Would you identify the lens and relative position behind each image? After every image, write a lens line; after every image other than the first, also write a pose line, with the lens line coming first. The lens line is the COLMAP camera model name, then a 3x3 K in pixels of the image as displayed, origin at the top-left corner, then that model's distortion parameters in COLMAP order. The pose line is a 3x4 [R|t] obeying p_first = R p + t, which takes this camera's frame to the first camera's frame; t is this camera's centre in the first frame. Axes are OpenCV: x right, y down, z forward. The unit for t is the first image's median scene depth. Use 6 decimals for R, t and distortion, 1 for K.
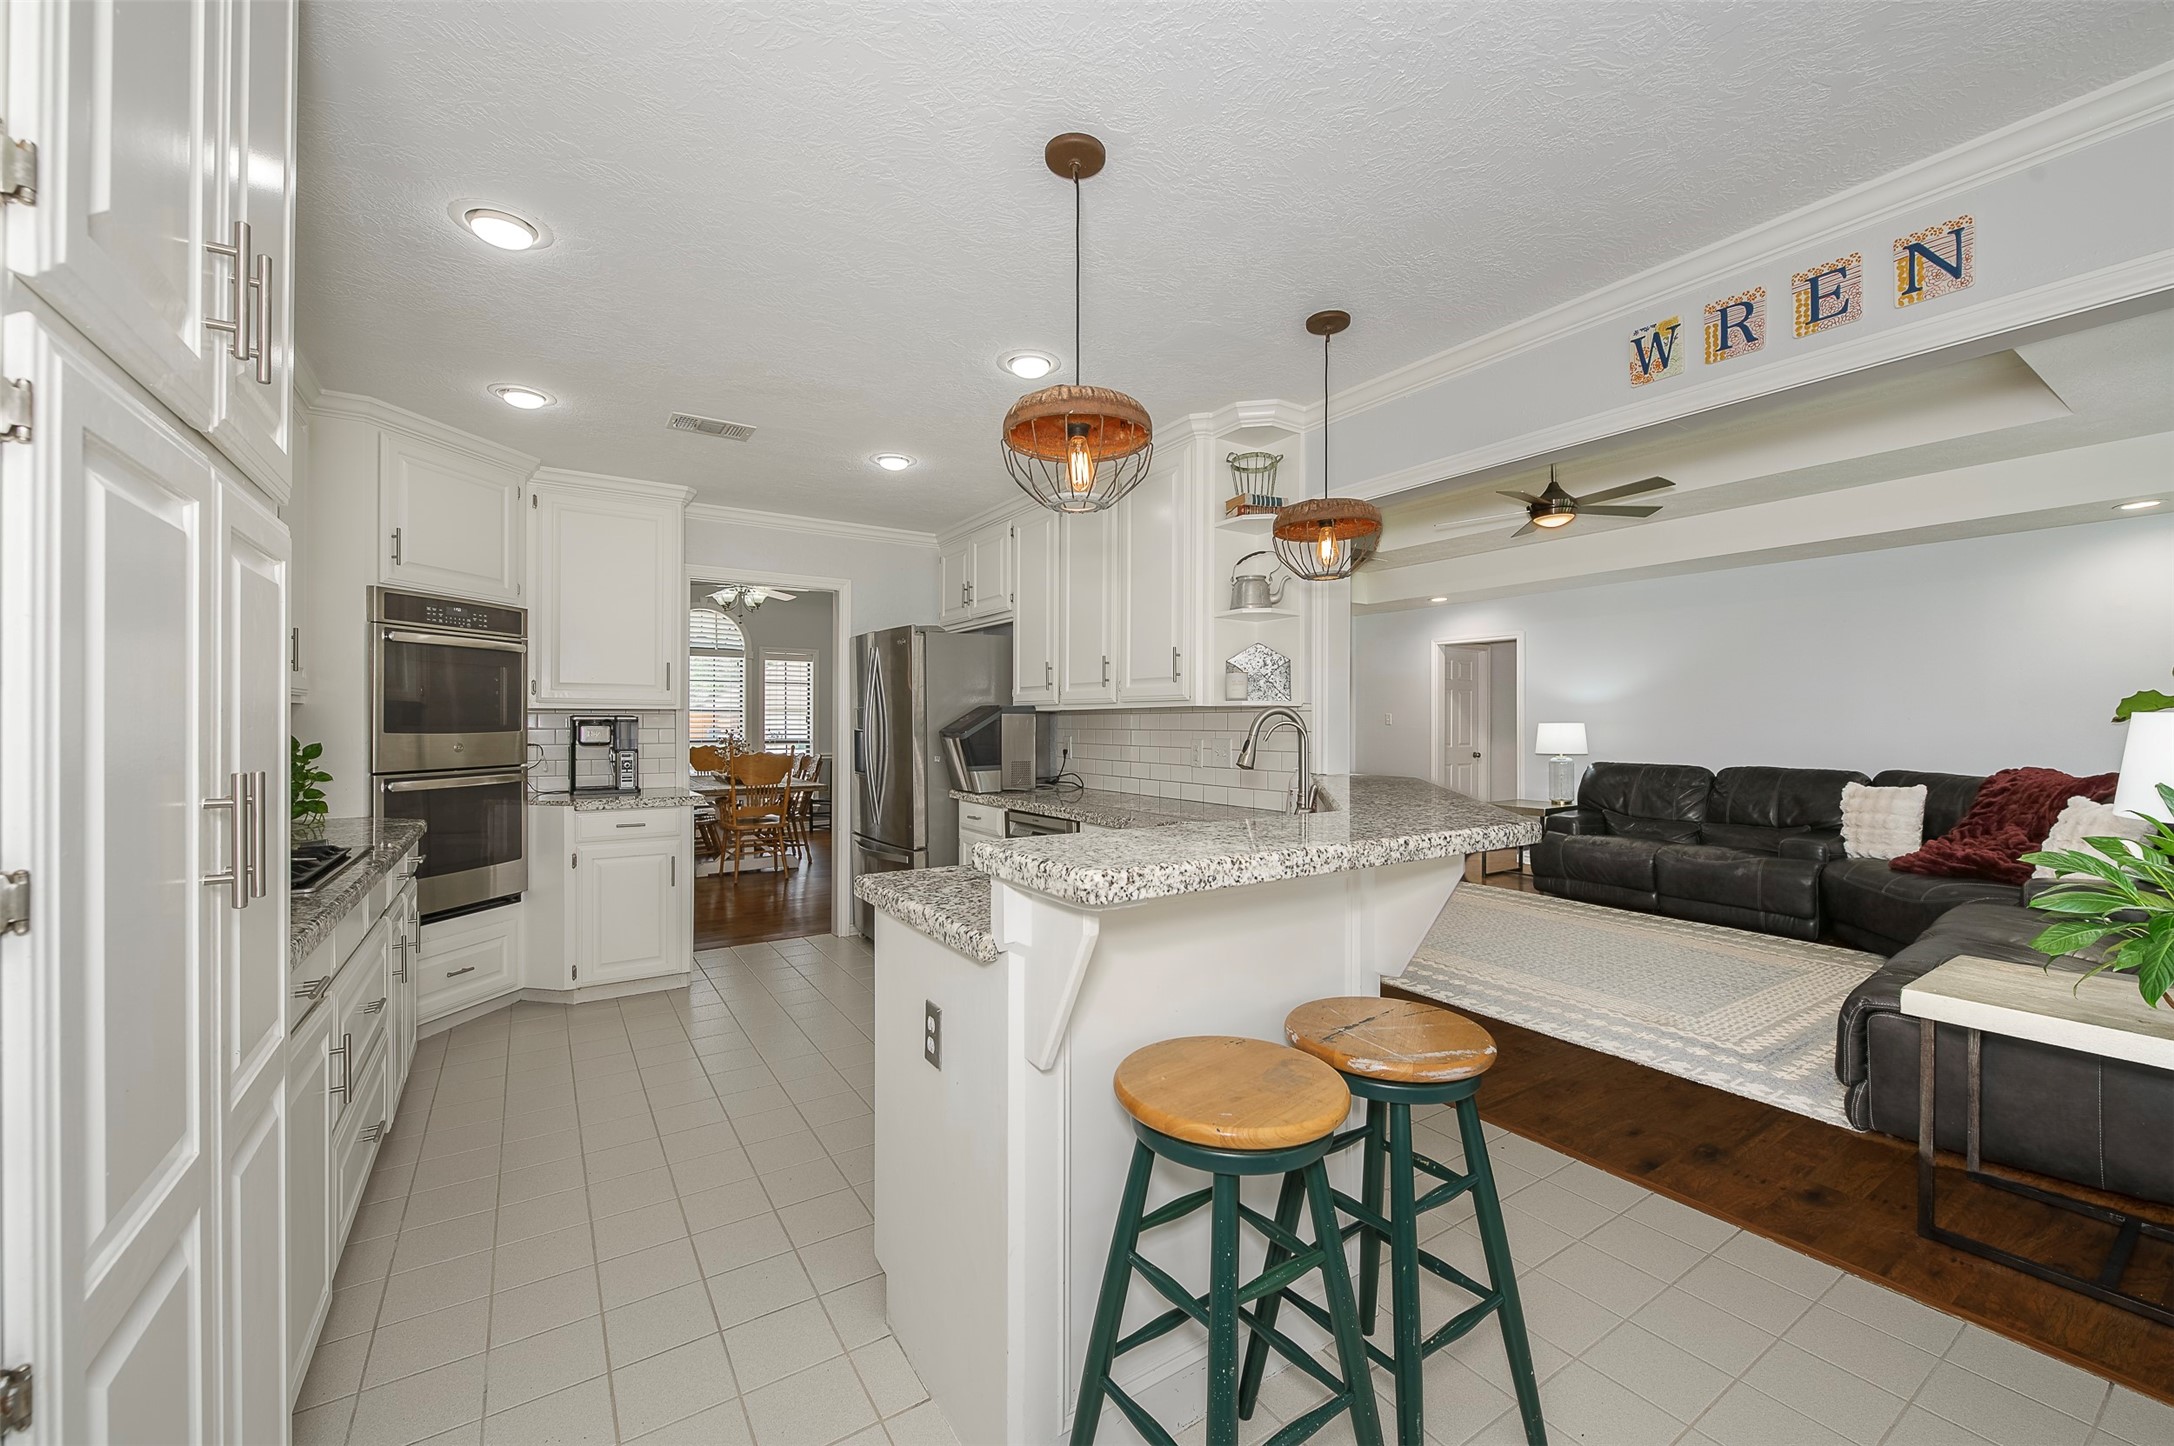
lens RADIAL K [[864.6, 0, 1083.8], [0, 864.6, 722.9], [0, 0, 1]] dist [0.002743, -0.001012]
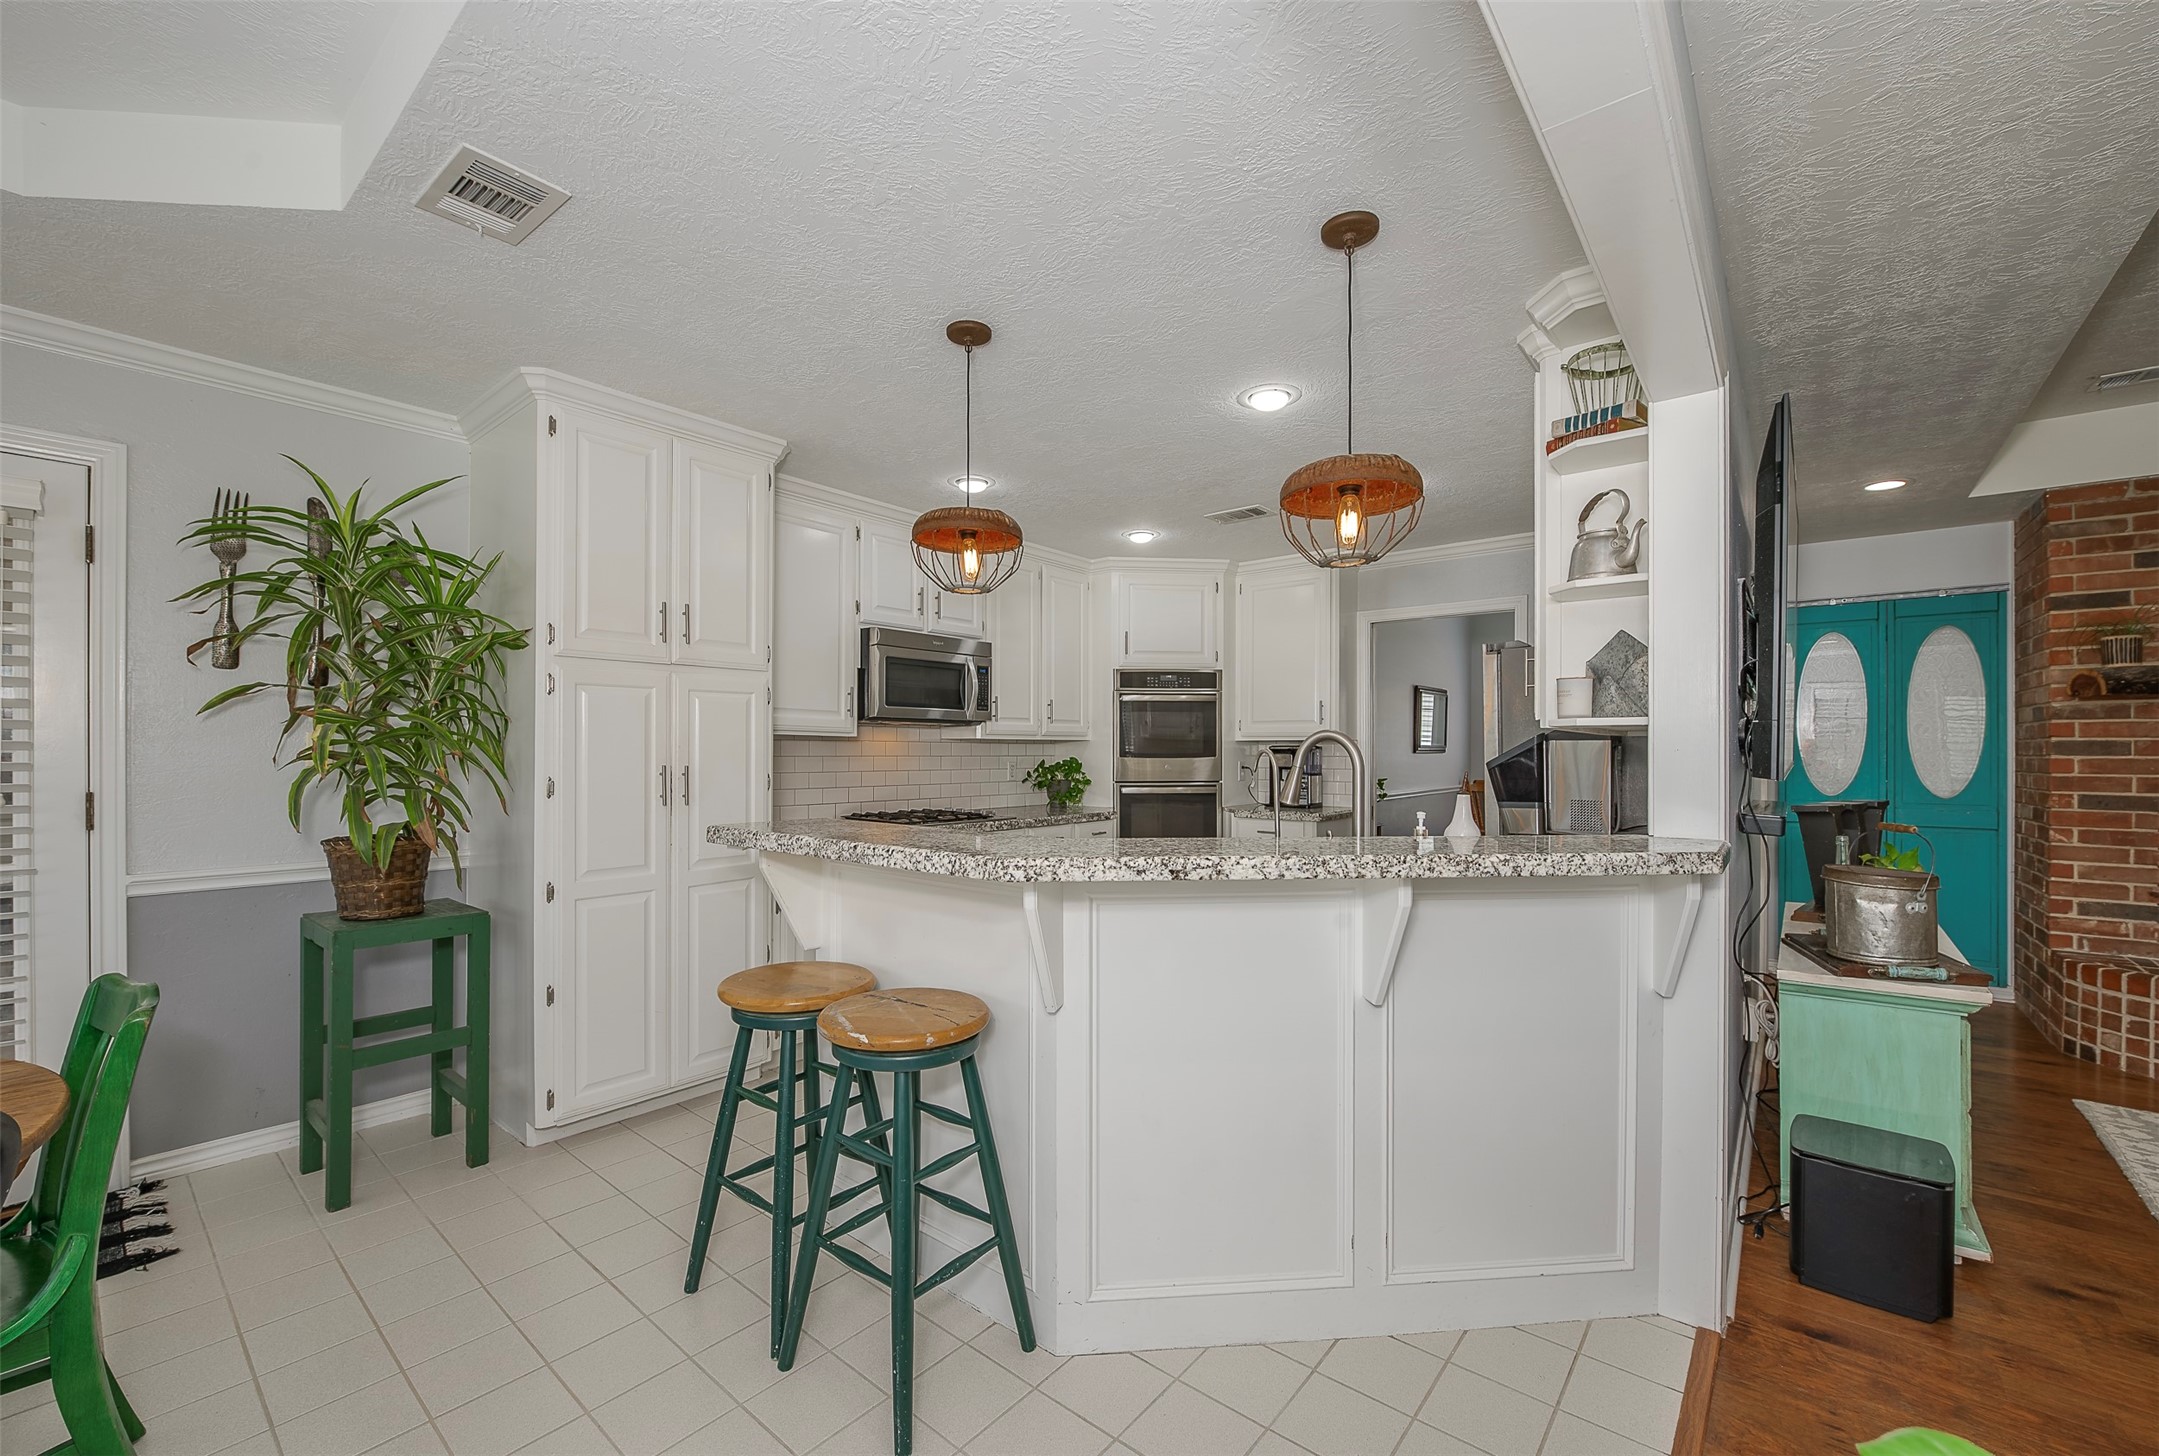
lens RADIAL K [[870.2, 0, 1063.5], [0, 870.2, 750.6], [0, 0, 1]] dist [-0.012006, -0.000195]
pose [[0.286099, -0.000370, -0.958200, 0.552962], [-0.001490, 0.999999, -0.000831, 0.000588], [0.958199, 0.001666, 0.286098, 0.312605]]
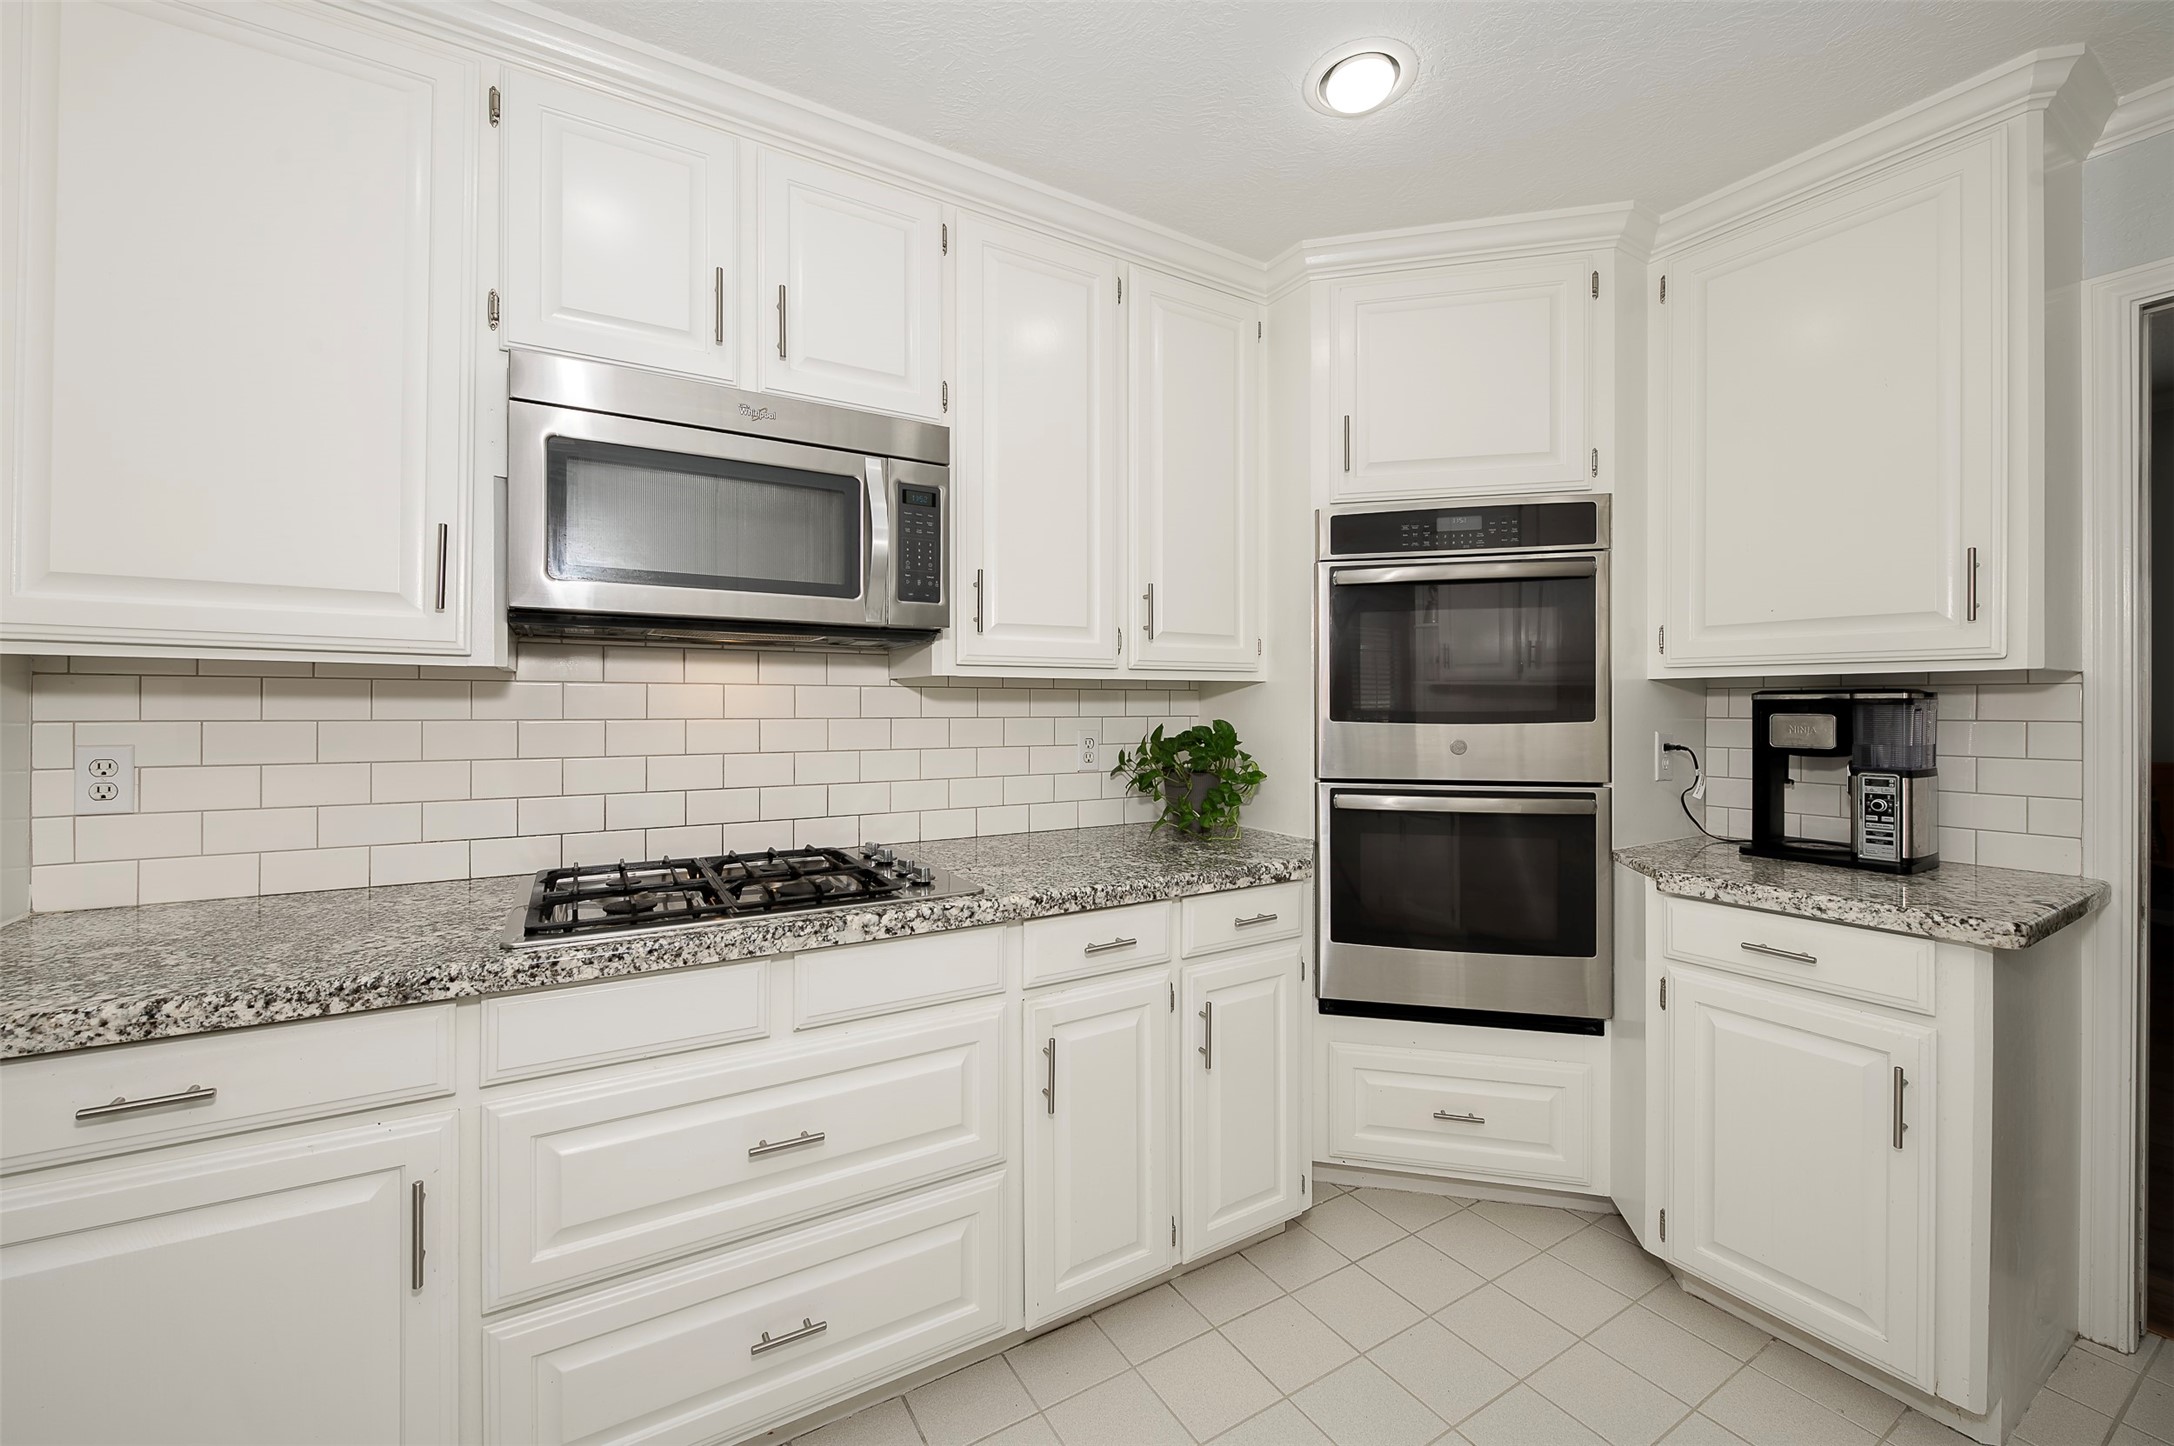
lens RADIAL K [[864.6, 0, 1088.2], [0, 864.6, 708.0], [0, 0, 1]] dist [0.002743, -0.001012]
pose [[-0.040122, 0.000571, -0.999195, -0.085237], [-0.001180, 0.999999, 0.000619, 0.000735], [0.999194, 0.001204, -0.040121, 0.616482]]
